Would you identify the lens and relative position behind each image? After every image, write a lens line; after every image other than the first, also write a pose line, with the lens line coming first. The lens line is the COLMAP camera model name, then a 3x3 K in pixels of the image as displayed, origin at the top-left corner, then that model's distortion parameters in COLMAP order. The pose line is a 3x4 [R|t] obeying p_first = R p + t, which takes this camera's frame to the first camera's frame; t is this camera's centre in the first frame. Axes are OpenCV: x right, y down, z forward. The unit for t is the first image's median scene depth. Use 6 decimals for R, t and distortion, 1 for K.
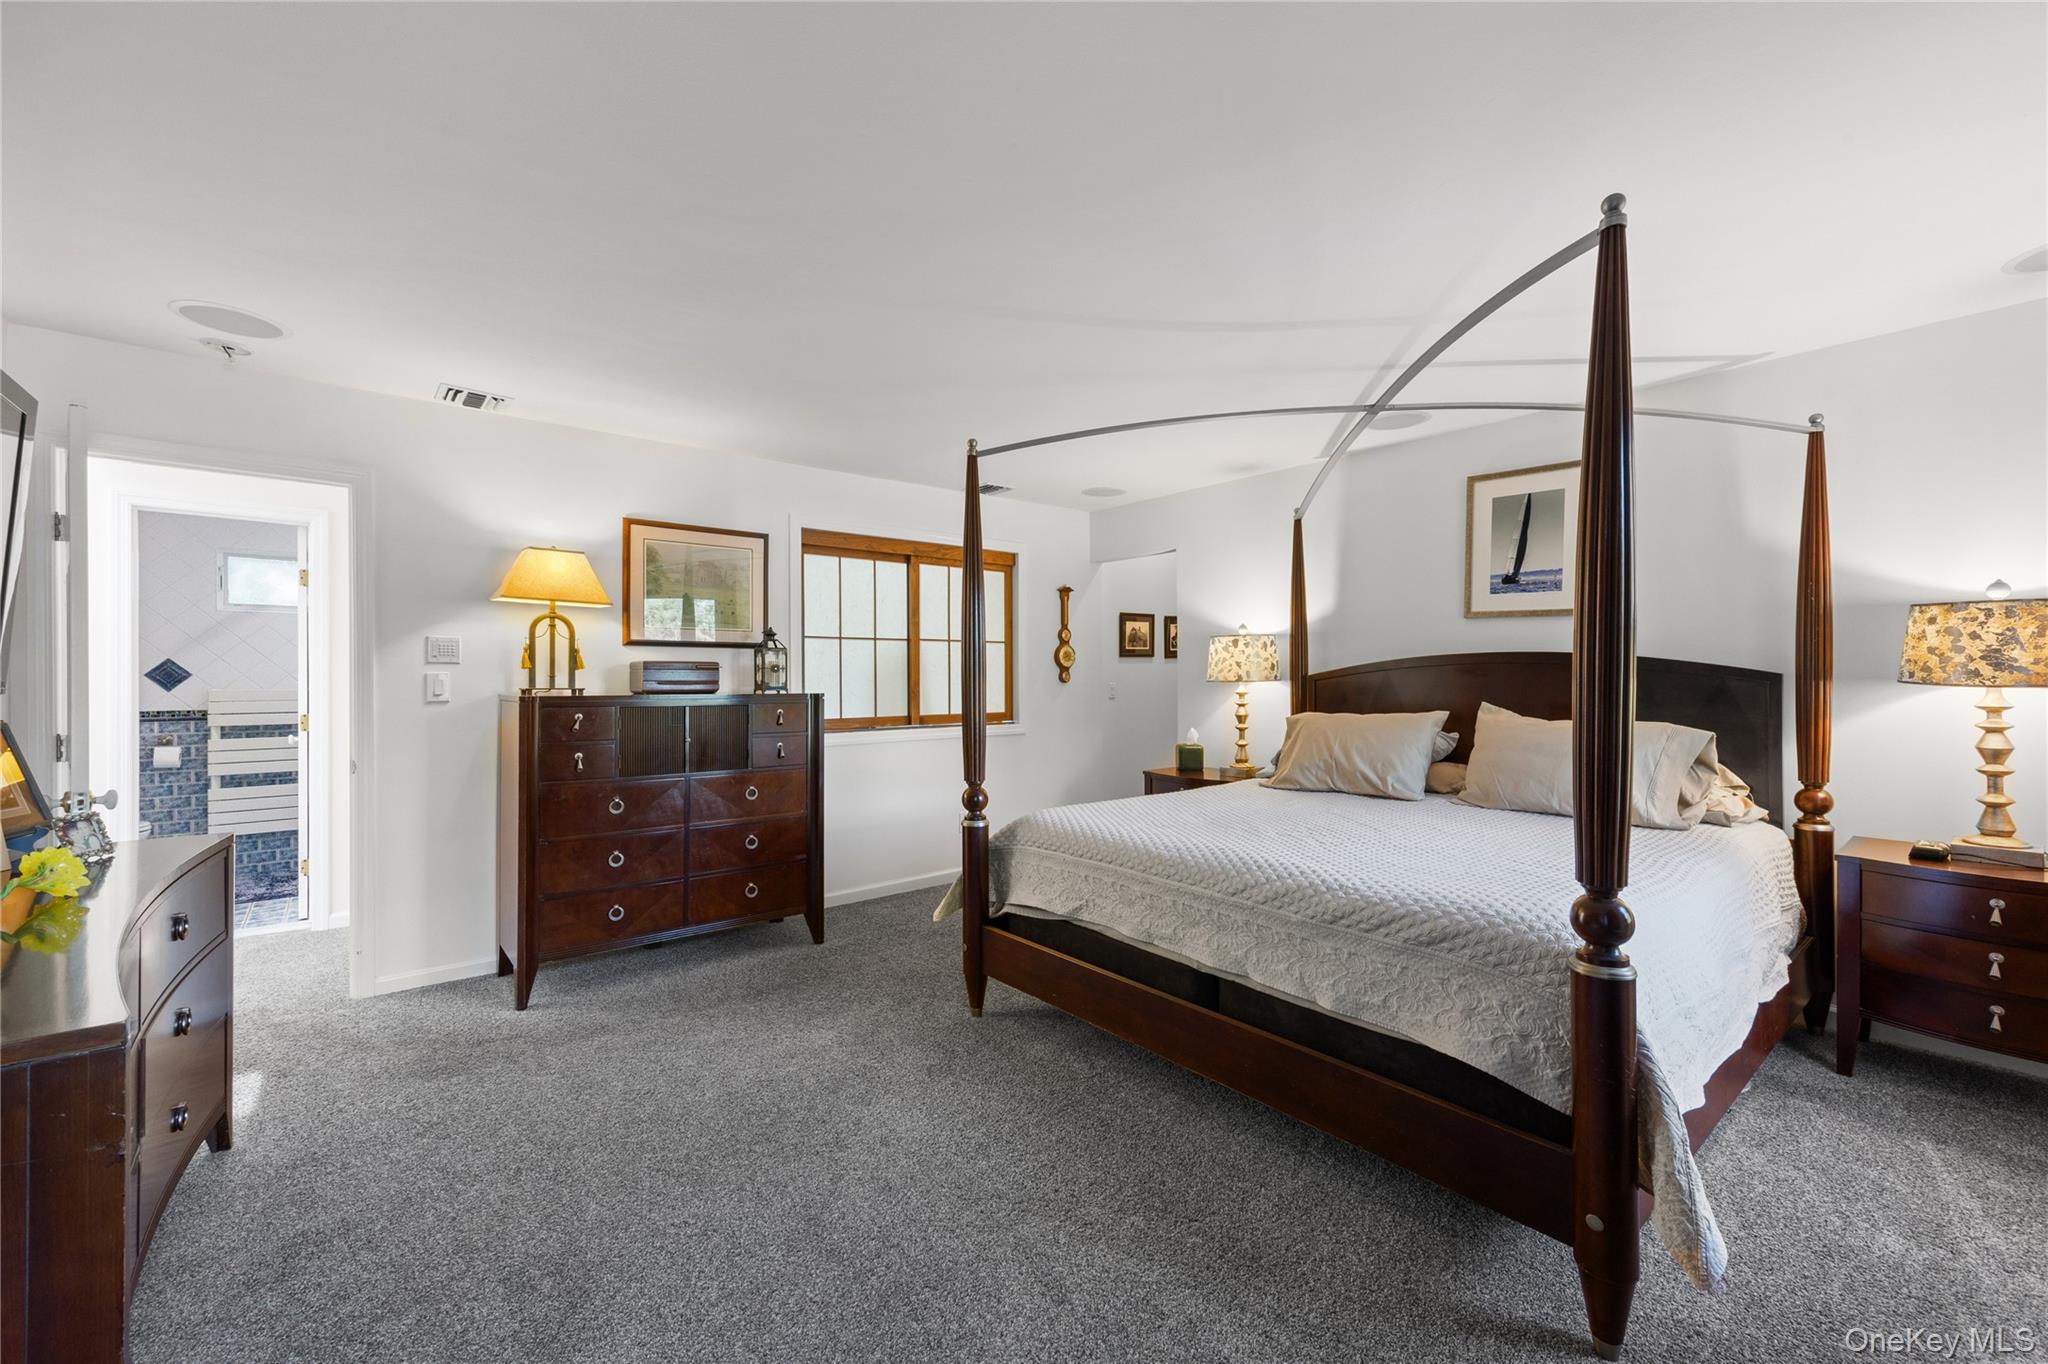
lens RADIAL K [[804.6, 0, 1008.6], [0, 804.6, 671.4], [0, 0, 1]] dist [0.001205, 0.000247]
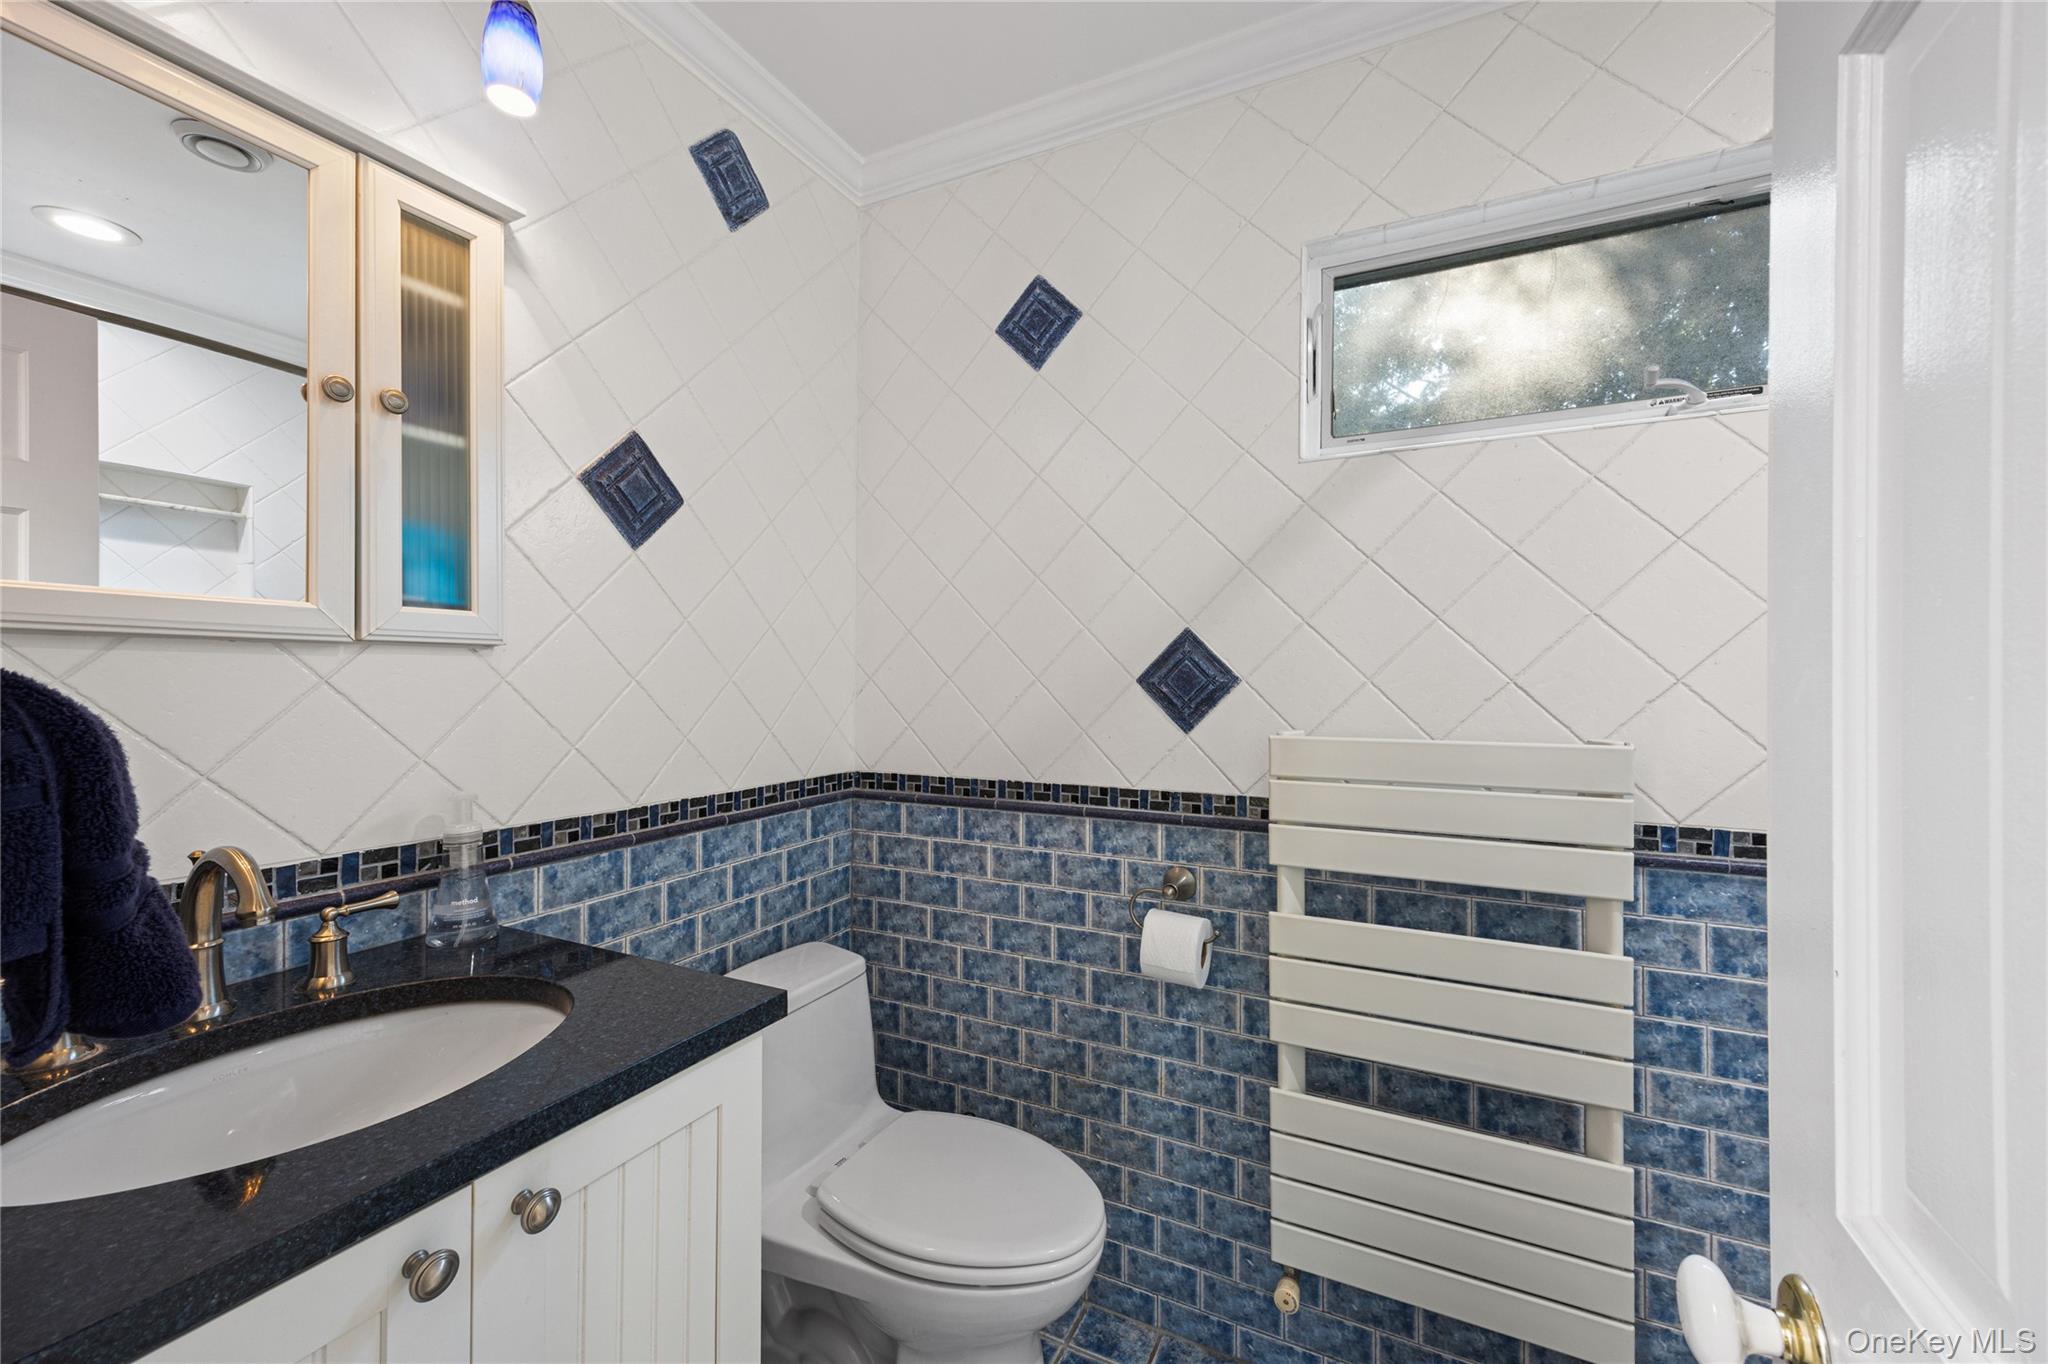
lens RADIAL K [[804.6, 0, 1025.8], [0, 804.6, 684.5], [0, 0, 1]] dist [0.001205, 0.000247]
pose [[0.394271, -0.001917, -0.918992, -0.556281], [-0.001953, 0.999994, -0.002924, 0.004935], [0.918992, 0.002948, 0.394265, 0.586195]]
